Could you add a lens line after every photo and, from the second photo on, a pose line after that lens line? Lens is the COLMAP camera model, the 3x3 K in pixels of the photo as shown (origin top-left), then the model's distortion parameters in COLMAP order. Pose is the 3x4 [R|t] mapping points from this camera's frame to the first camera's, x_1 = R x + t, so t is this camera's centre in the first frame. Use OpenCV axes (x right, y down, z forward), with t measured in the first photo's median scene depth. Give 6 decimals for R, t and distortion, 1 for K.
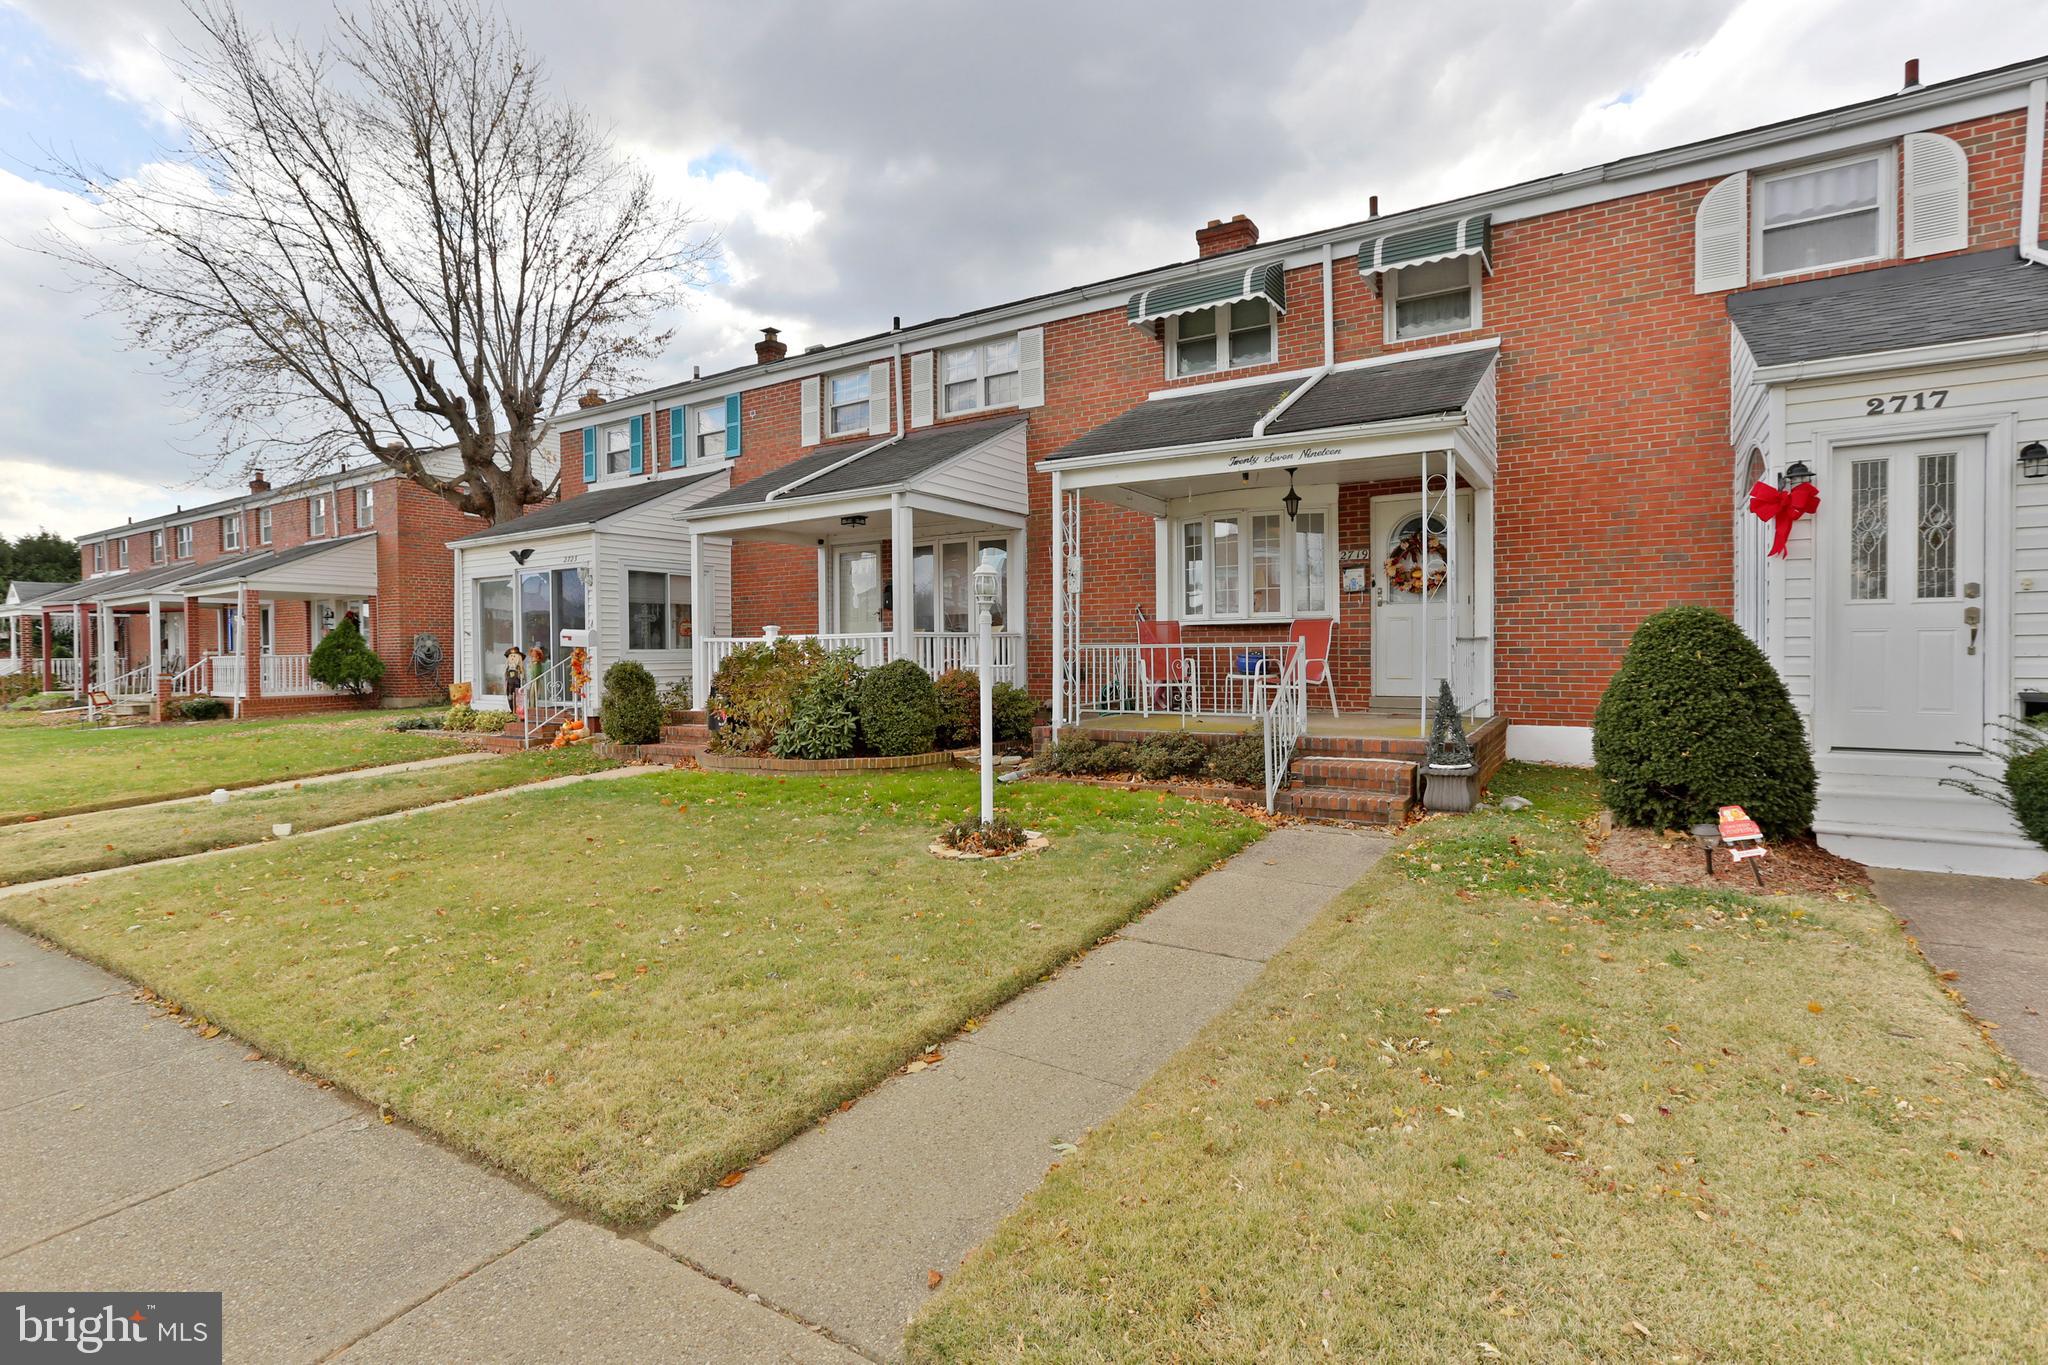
lens RADIAL K [[983.1, 0, 1023.3], [0, 983.1, 650.7], [0, 0, 1]] dist [-0.046703, 0.035815]
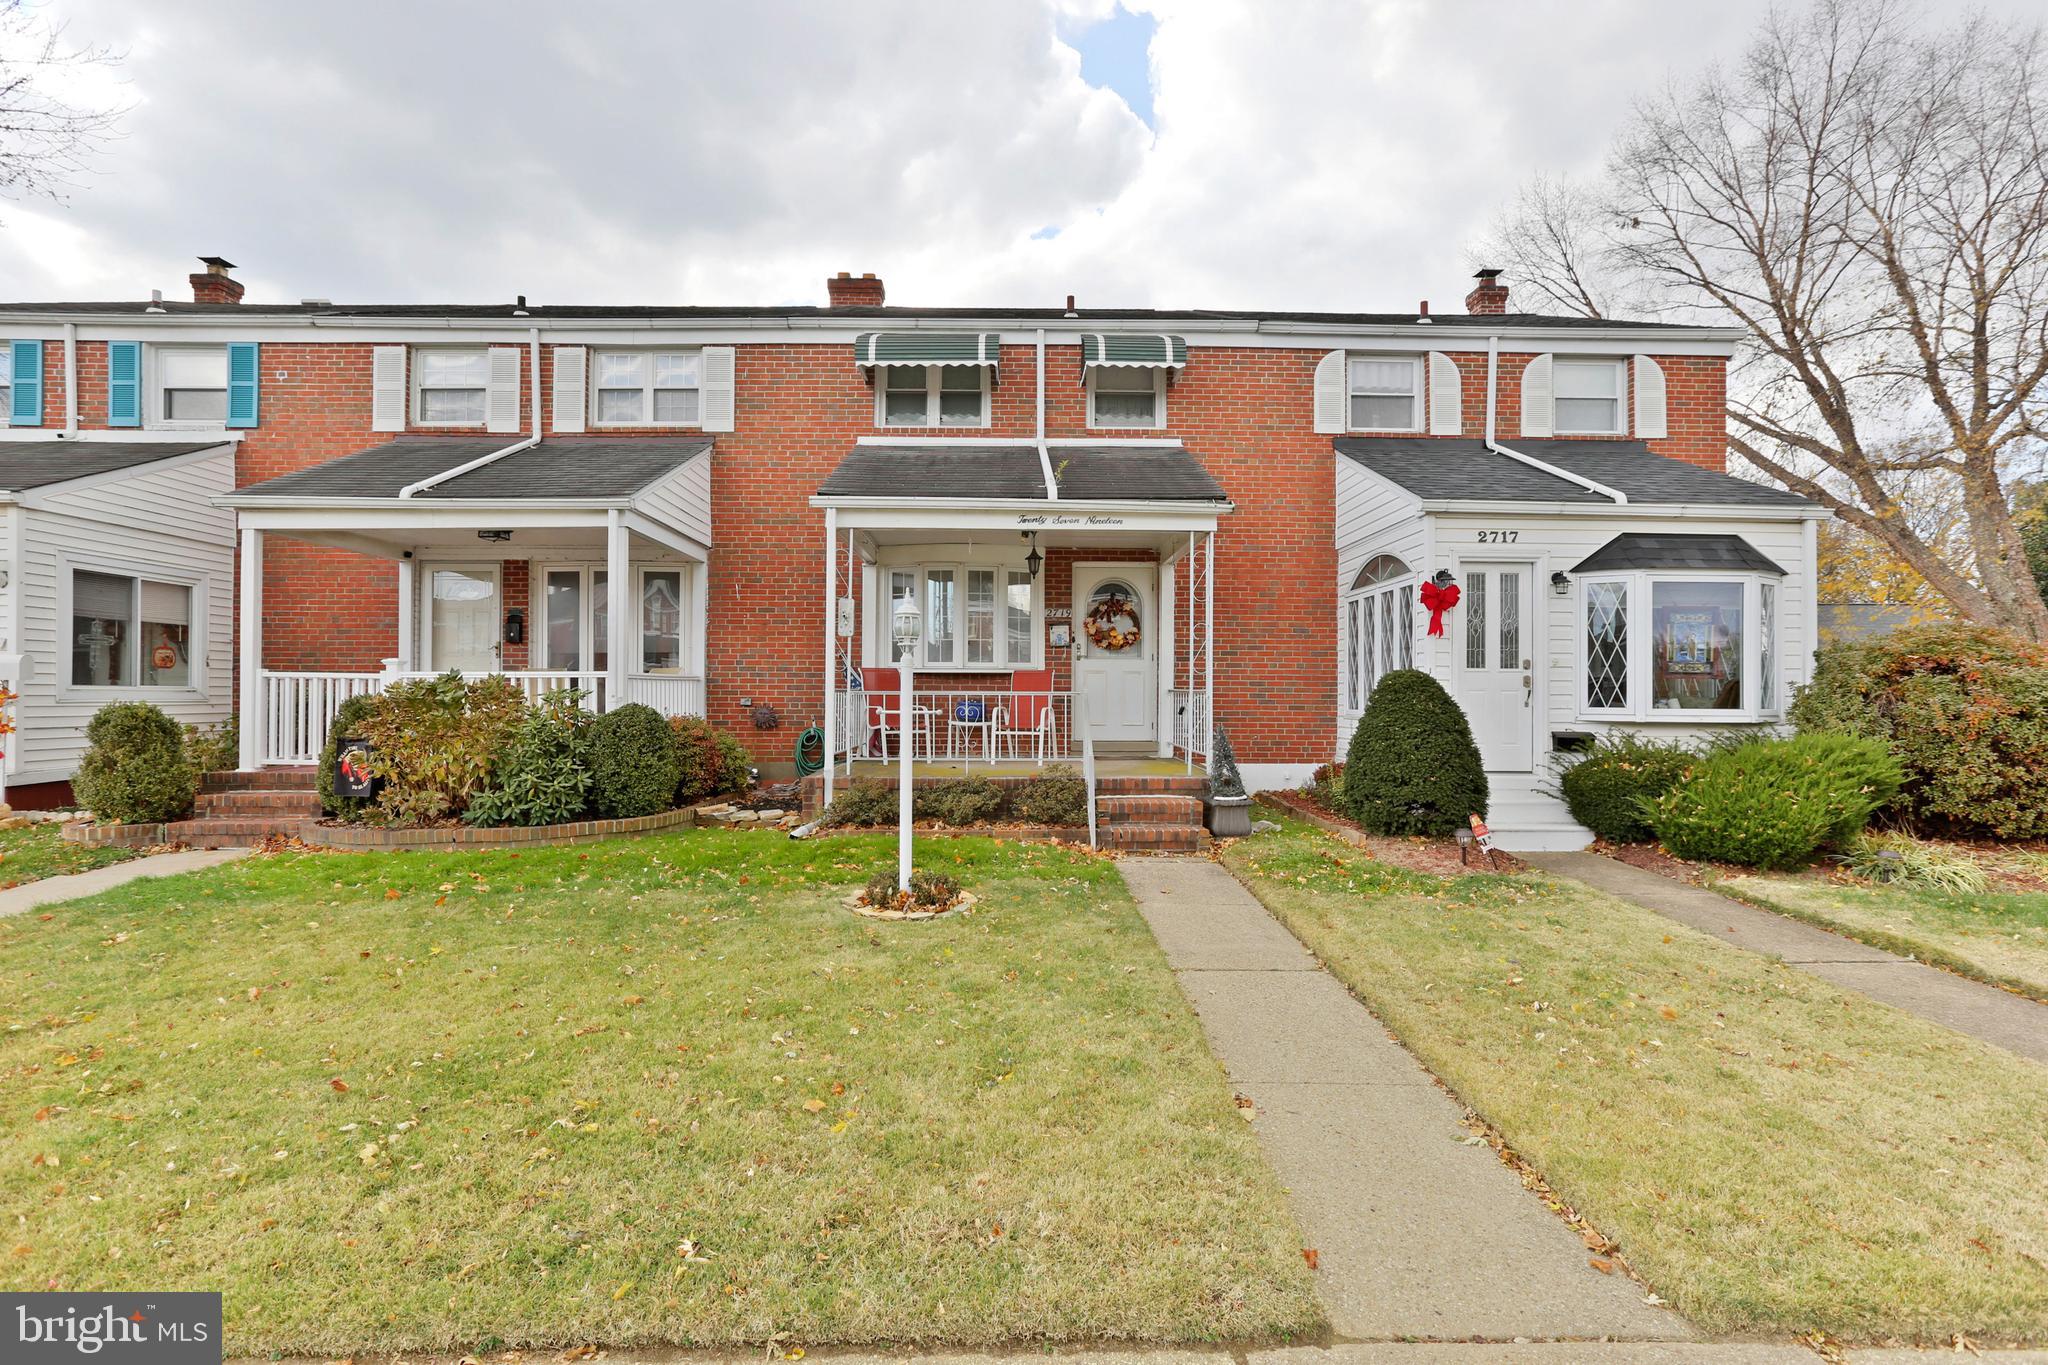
lens RADIAL K [[971.6, 0, 1024.0], [0, 971.6, 682.5], [0, 0, 1]] dist [-0.046574, 0.034757]
pose [[0.833319, 0.021383, 0.552378, -0.310739], [-0.011949, 0.999715, -0.020672, 0.003785], [-0.552663, 0.010626, 0.833337, 0.111343]]
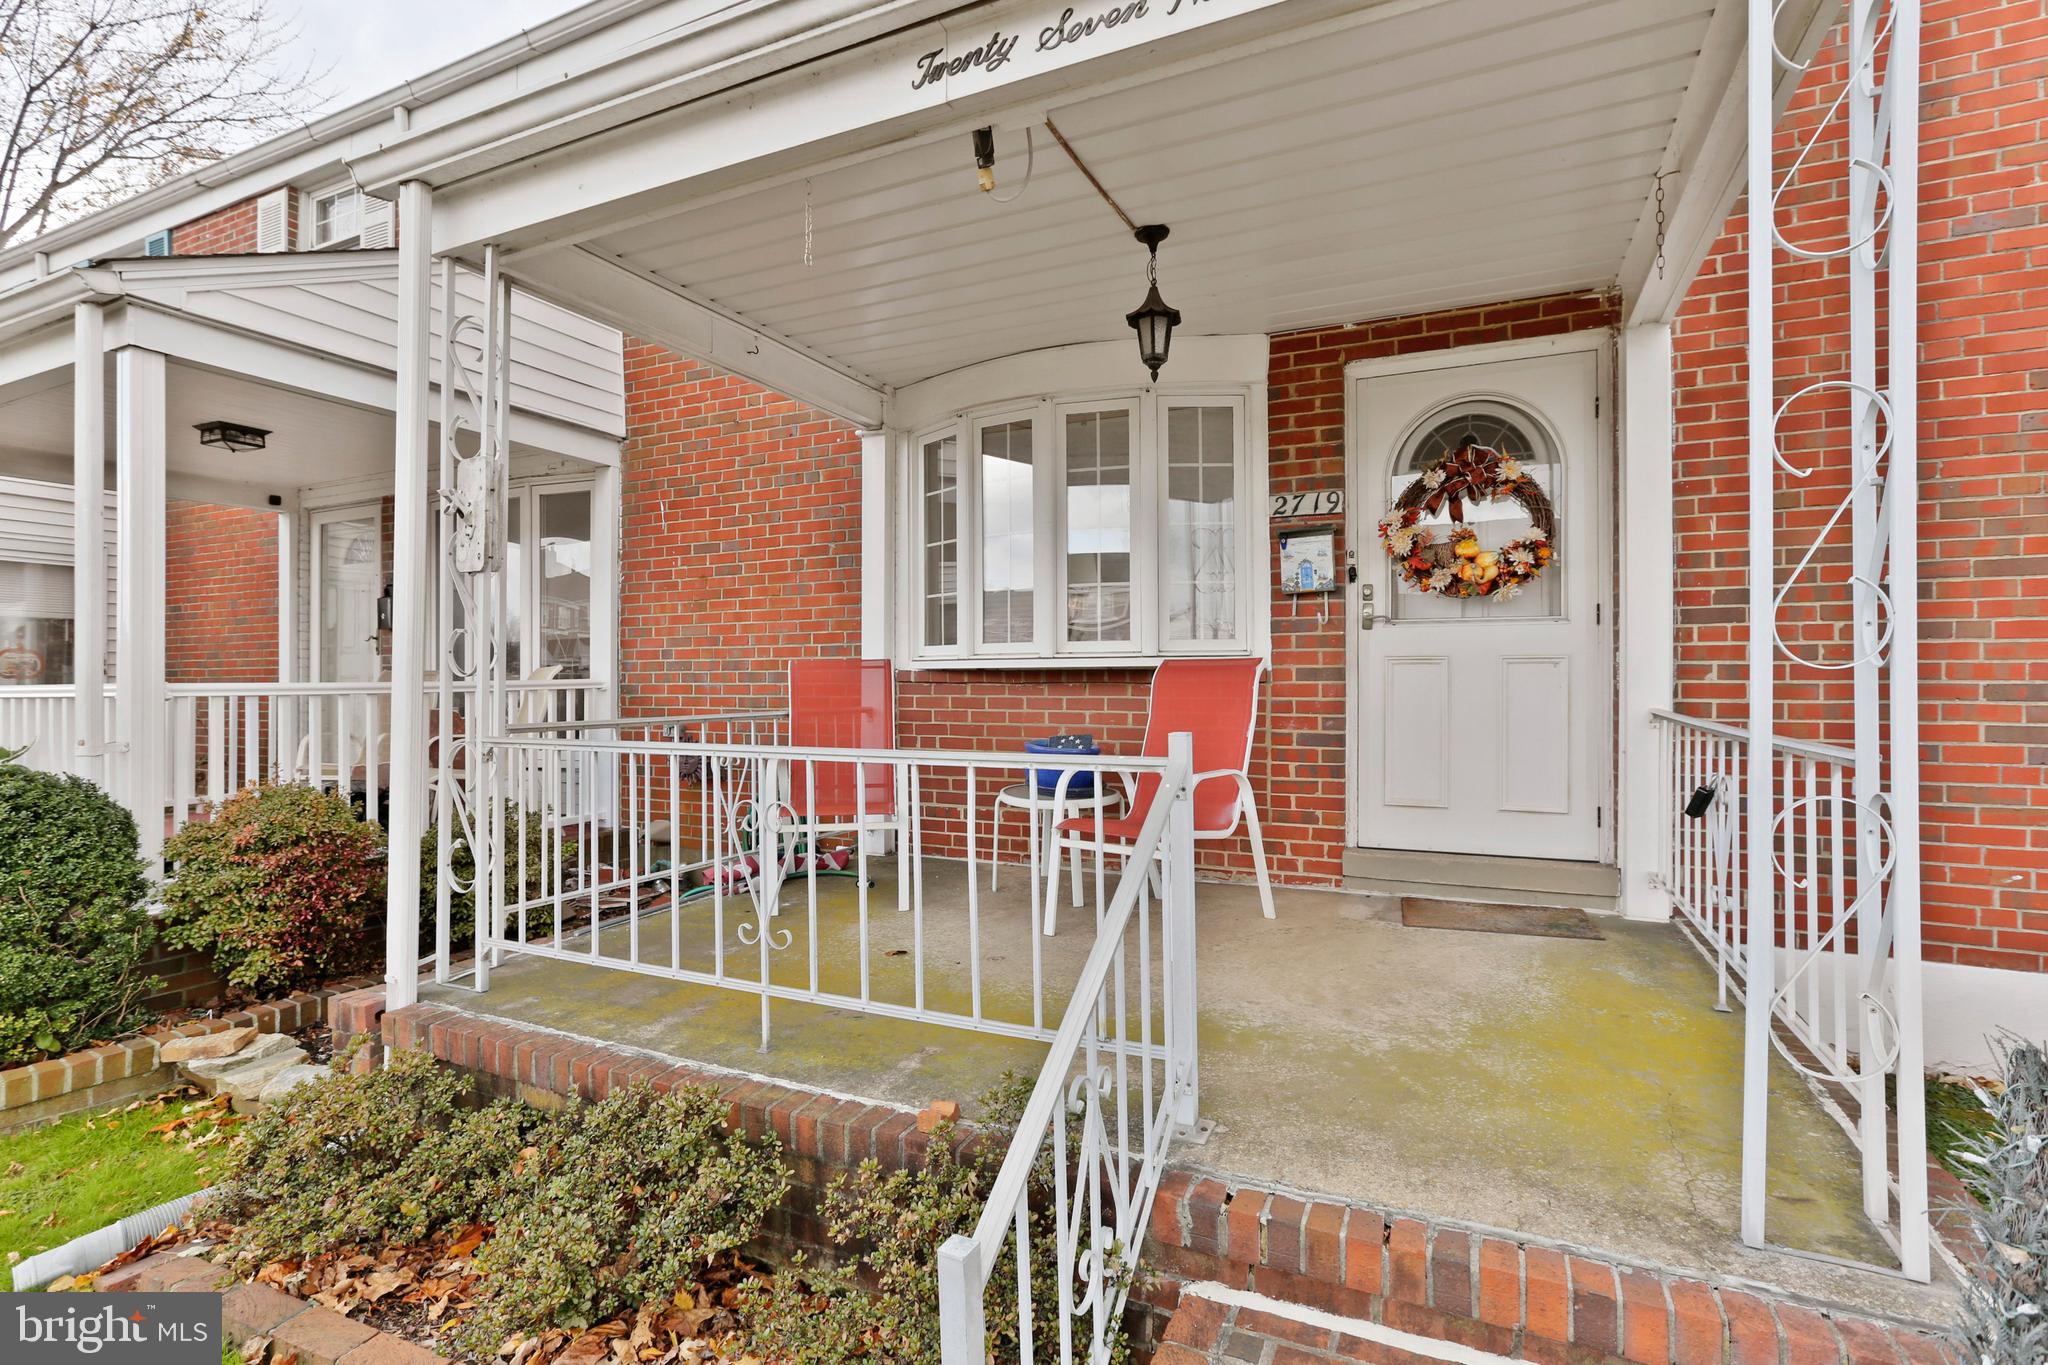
lens RADIAL K [[971.6, 0, 1024.0], [0, 971.6, 682.5], [0, 0, 1]] dist [-0.046574, 0.034757]
pose [[0.991182, 0.009950, 0.132137, 0.174125], [-0.008794, 0.999918, -0.009328, -0.018794], [-0.132219, 0.008084, 0.991188, 0.636977]]
